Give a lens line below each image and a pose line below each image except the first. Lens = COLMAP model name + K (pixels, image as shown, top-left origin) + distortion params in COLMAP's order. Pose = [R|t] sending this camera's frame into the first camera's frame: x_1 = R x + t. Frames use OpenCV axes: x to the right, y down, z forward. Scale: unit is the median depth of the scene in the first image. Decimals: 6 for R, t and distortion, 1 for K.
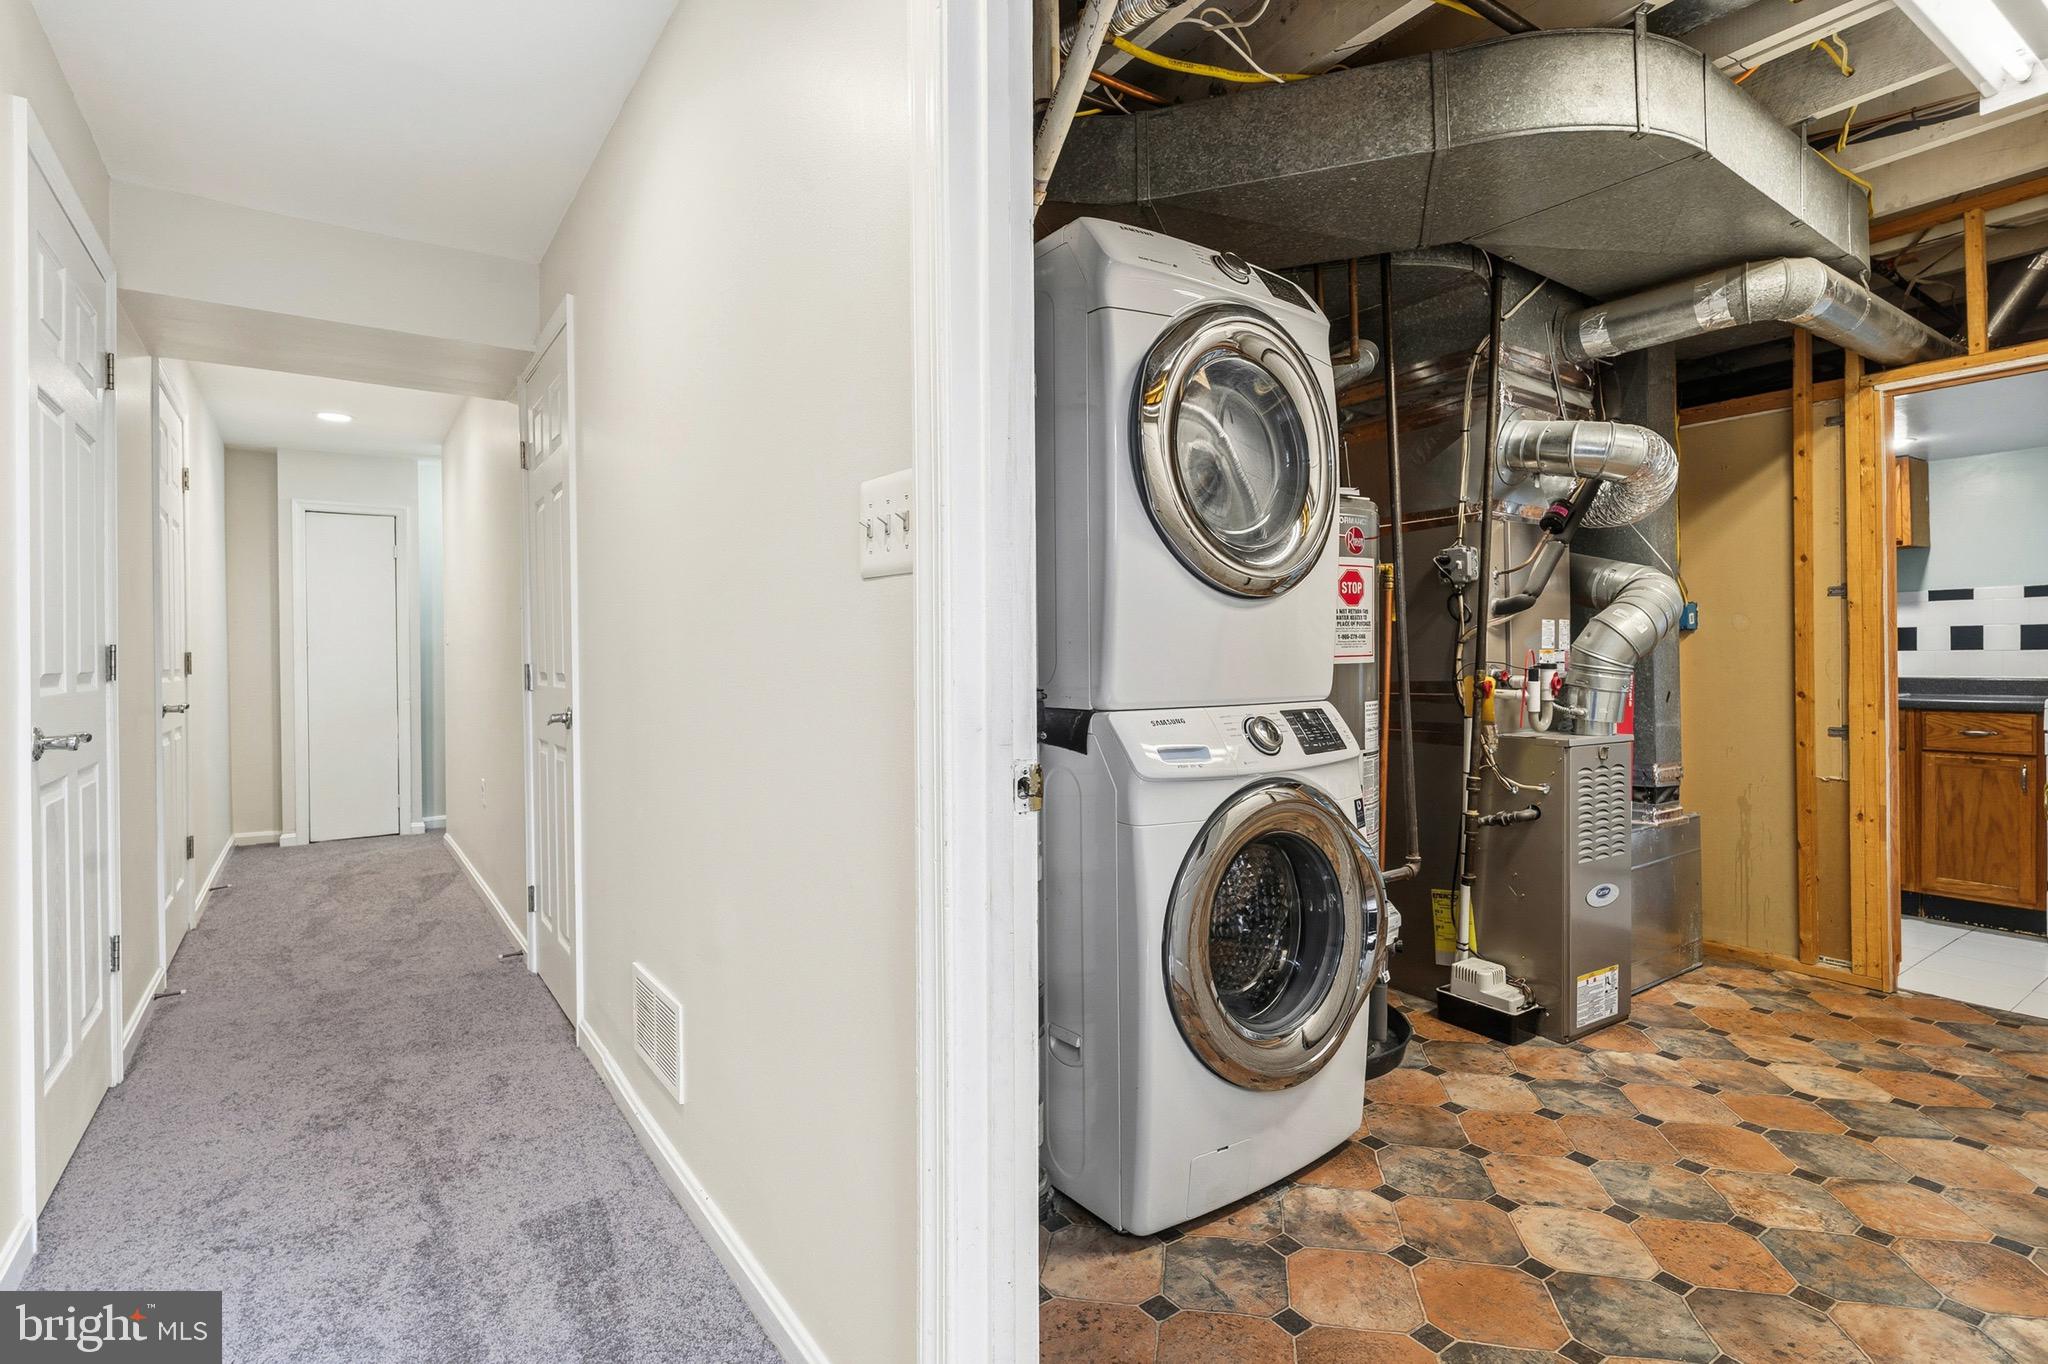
lens RADIAL K [[982.8, 0, 1027.9], [0, 982.8, 669.6], [0, 0, 1]] dist [0.001305, -0.001926]
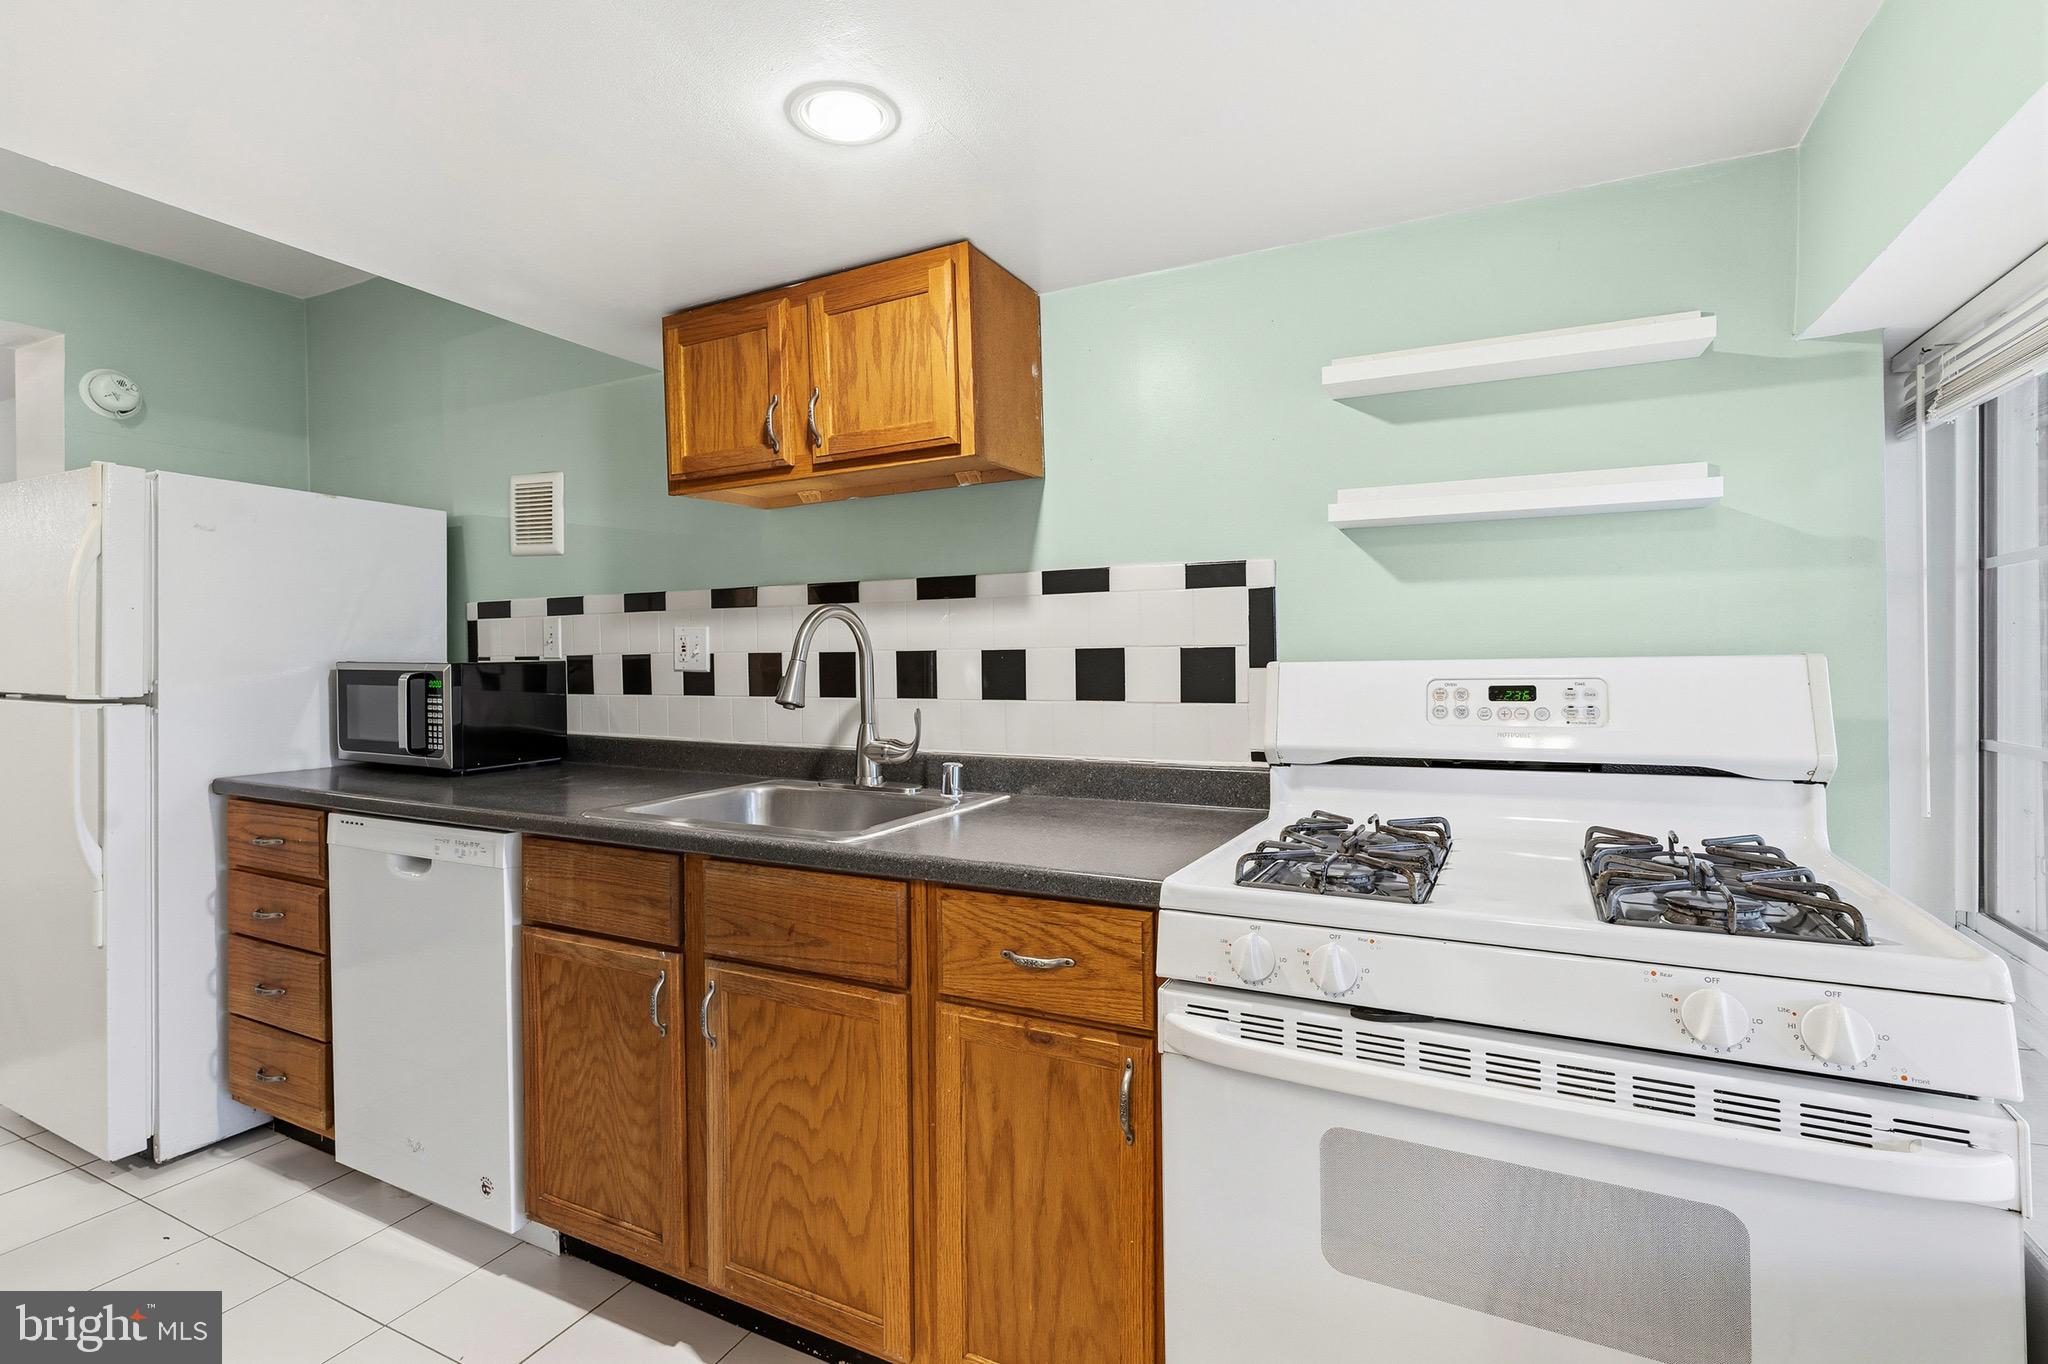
lens RADIAL K [[982.8, 0, 1014.8], [0, 982.8, 667.0], [0, 0, 1]] dist [0.001305, -0.001926]
pose [[0.879095, -0.003765, 0.476632, 1.074584], [0.005946, 0.999978, -0.003067, -0.053017], [-0.476609, 0.005530, 0.879098, 0.940322]]
